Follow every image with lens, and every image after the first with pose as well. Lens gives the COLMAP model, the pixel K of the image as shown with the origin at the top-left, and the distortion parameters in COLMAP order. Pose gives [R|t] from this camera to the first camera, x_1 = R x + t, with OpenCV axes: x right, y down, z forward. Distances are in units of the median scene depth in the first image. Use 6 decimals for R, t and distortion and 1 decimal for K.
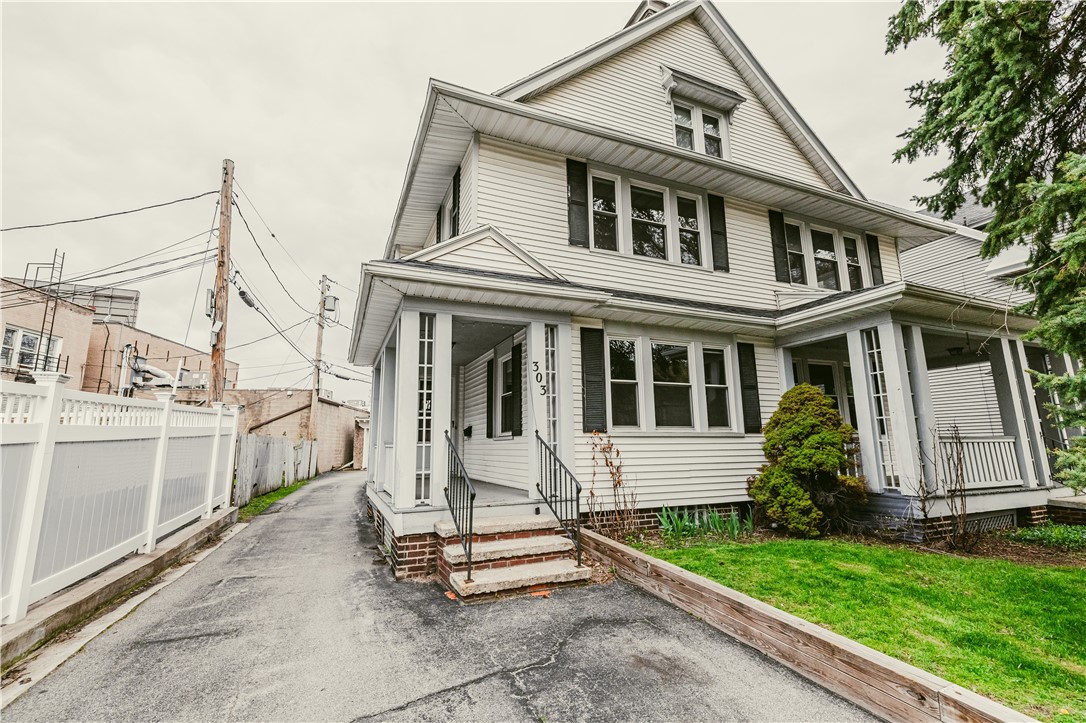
lens RADIAL K [[455.0, 0, 539.4], [0, 455.0, 362.3], [0, 0, 1]] dist [0.000396, 0.000381]
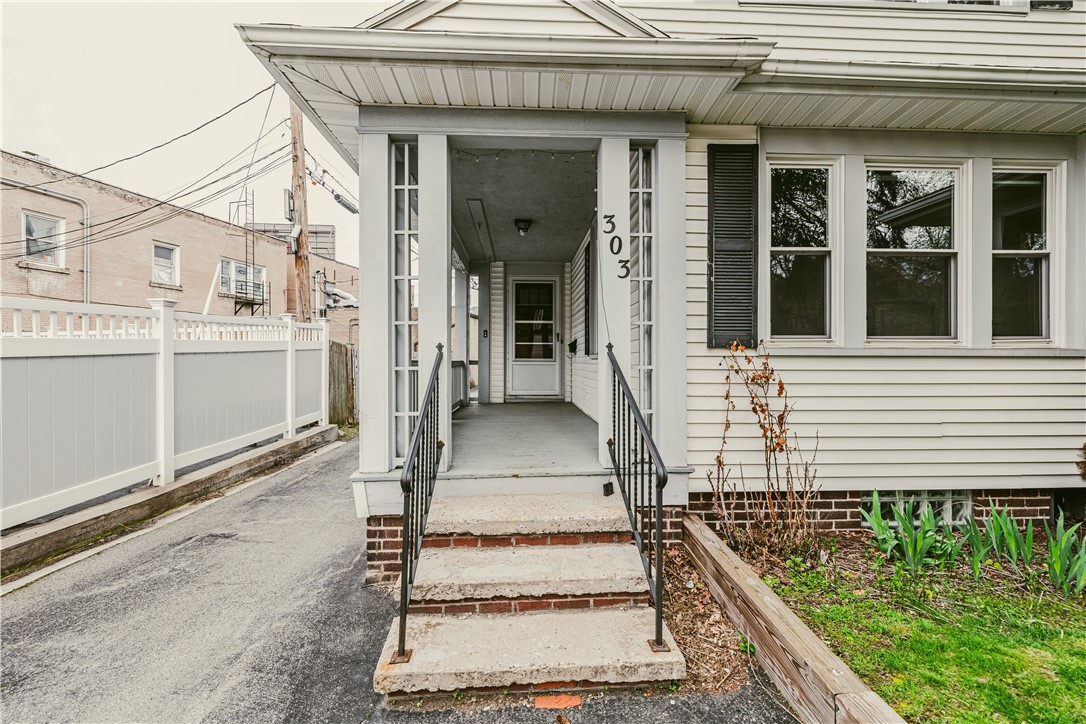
lens RADIAL K [[455.0, 0, 543.1], [0, 455.0, 358.7], [0, 0, 1]] dist [0.000396, 0.000381]
pose [[0.941195, 0.009518, -0.337731, 0.092643], [0.050650, 0.984332, 0.168892, 0.065079], [0.334047, -0.176066, 0.925966, 0.428586]]
